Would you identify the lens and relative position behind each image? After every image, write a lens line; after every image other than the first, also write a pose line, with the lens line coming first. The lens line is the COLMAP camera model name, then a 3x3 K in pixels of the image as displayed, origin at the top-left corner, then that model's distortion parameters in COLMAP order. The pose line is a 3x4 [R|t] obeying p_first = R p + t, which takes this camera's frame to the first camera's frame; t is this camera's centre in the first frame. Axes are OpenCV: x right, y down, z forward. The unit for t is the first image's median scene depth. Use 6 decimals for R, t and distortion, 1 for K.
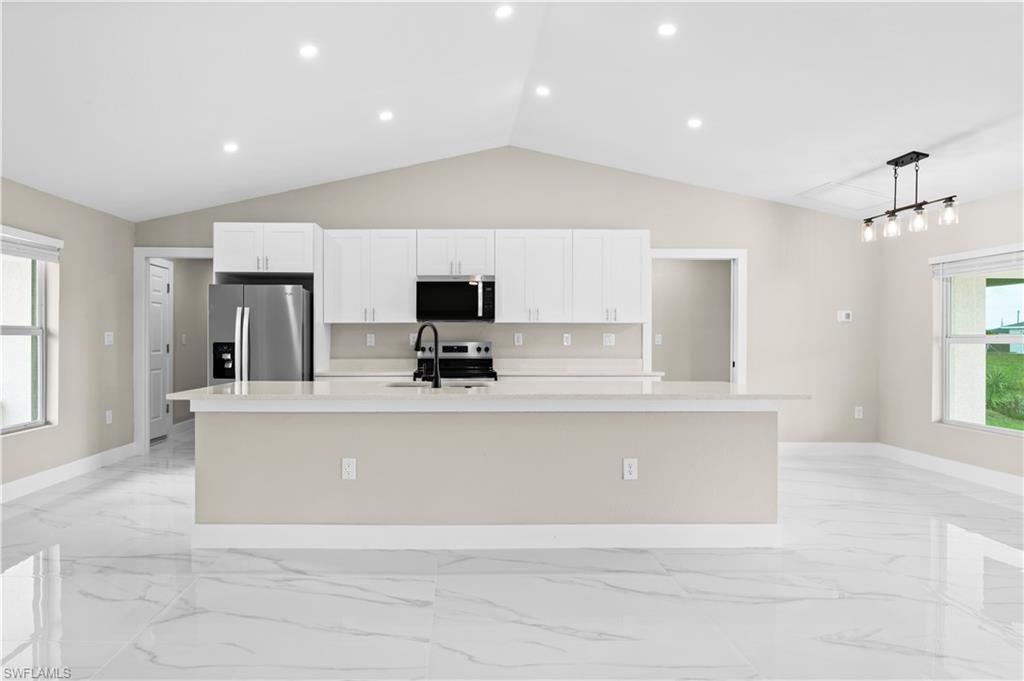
lens RADIAL K [[555.7, 0, 460.3], [0, 555.7, 341.4], [0, 0, 1]] dist [-0.018253, -0.000630]
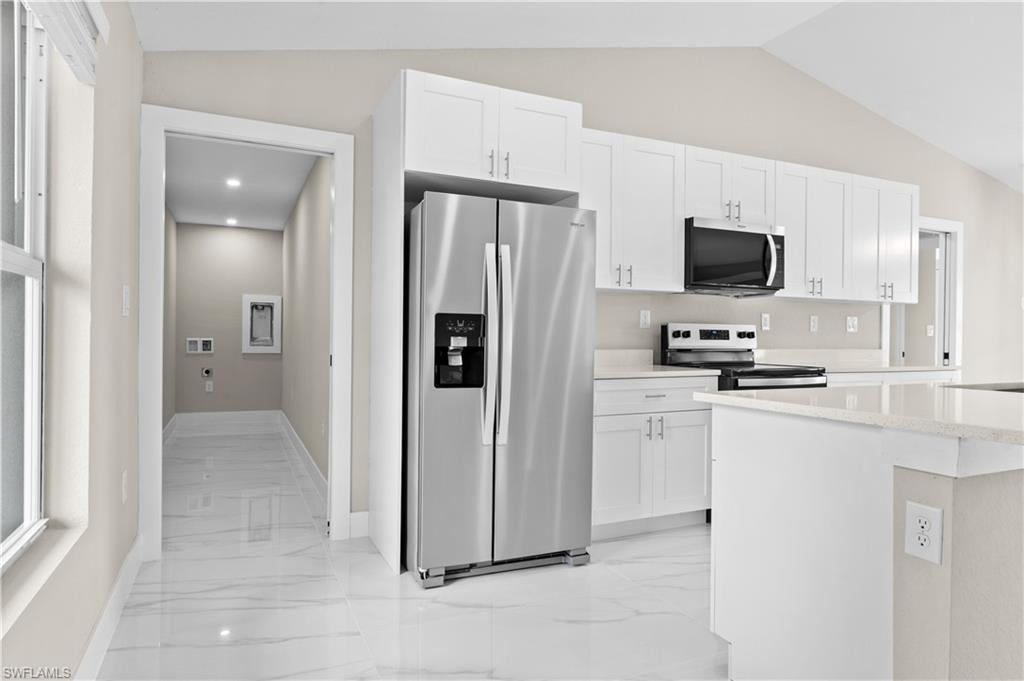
lens RADIAL K [[618.7, 0, 512.0], [0, 618.7, 340.5], [0, 0, 1]] dist [-0.008017, -0.002714]
pose [[0.911477, 0.005736, 0.411310, -0.557825], [-0.007608, 0.999967, 0.002915, 0.021559], [-0.411280, -0.005786, 0.911491, 0.444617]]
